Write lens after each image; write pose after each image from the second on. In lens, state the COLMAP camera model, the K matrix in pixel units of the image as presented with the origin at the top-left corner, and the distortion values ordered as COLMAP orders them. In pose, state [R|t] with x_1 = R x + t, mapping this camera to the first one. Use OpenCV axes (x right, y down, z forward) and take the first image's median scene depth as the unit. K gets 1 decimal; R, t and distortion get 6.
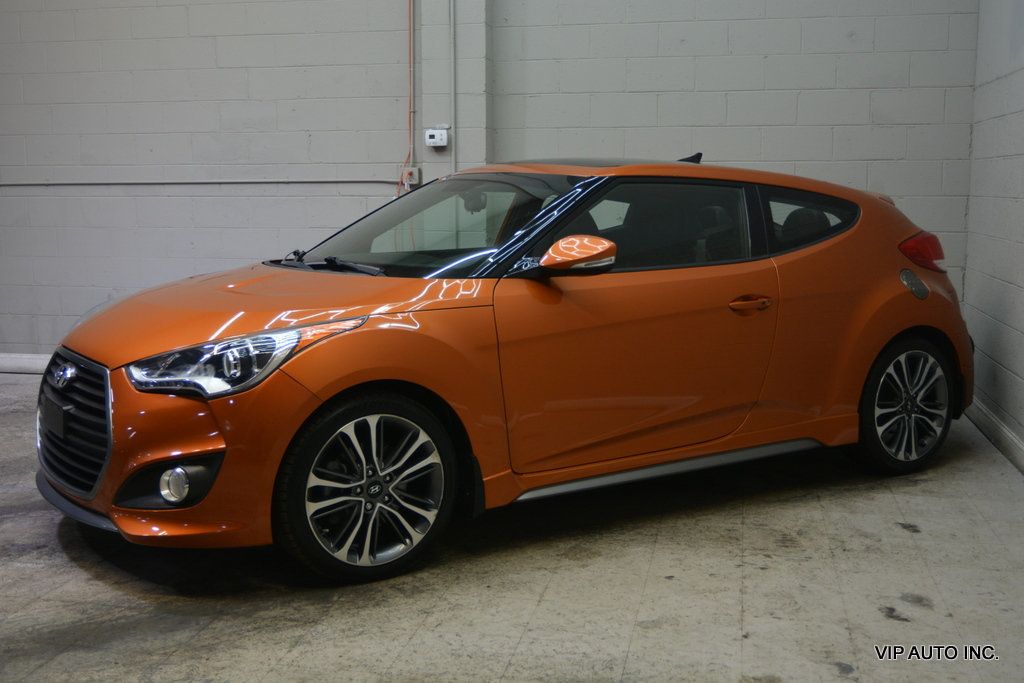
lens RADIAL K [[1149.1, 0, 502.1], [0, 1149.1, 347.9], [0, 0, 1]] dist [0.000725, 0.000000]
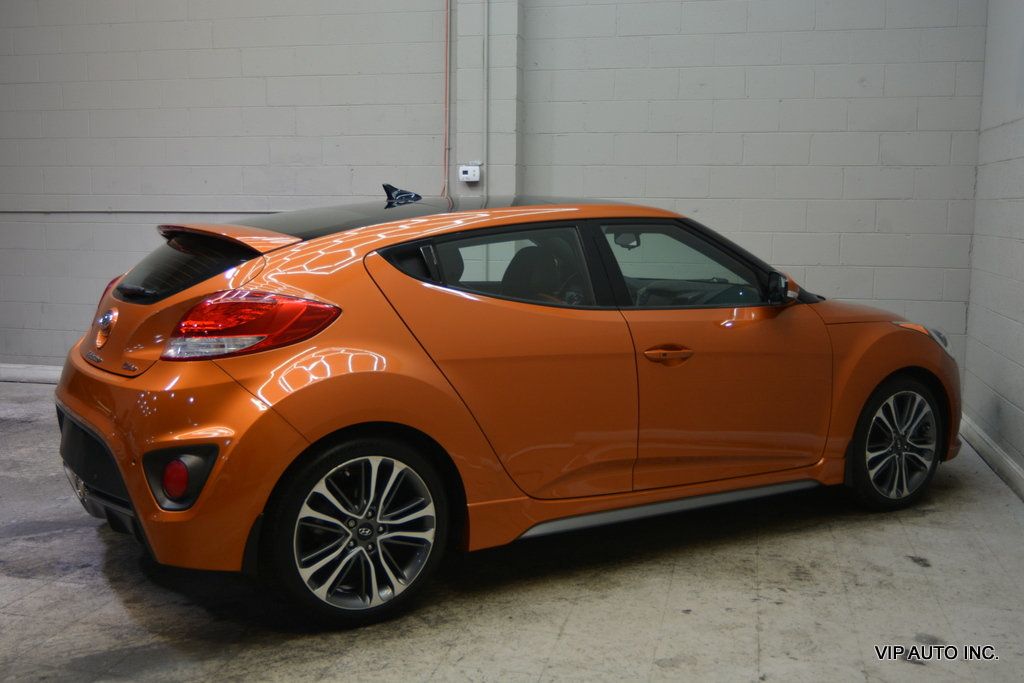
lens RADIAL K [[1040.4, 0, 506.2], [0, 1040.4, 342.8], [0, 0, 1]] dist [0.000602, 0.000000]
pose [[0.999643, 0.013859, -0.022833, 0.001987], [-0.014109, 0.999842, -0.010827, -0.025547], [0.022679, 0.011146, 0.999681, 0.058604]]
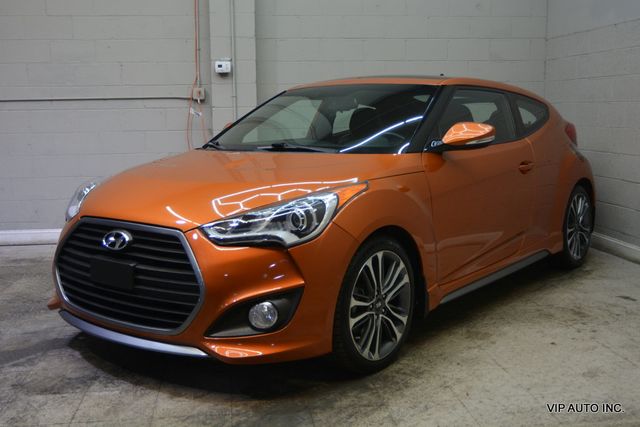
lens RADIAL K [[718.2, 0, 316.5], [0, 718.2, 214.0], [0, 0, 1]] dist [0.000725, 0.000000]
pose [[0.939646, -0.059137, 0.336998, -0.426922], [0.059661, 0.998180, 0.008810, 0.000860], [-0.336905, 0.011828, 0.941464, 0.184768]]
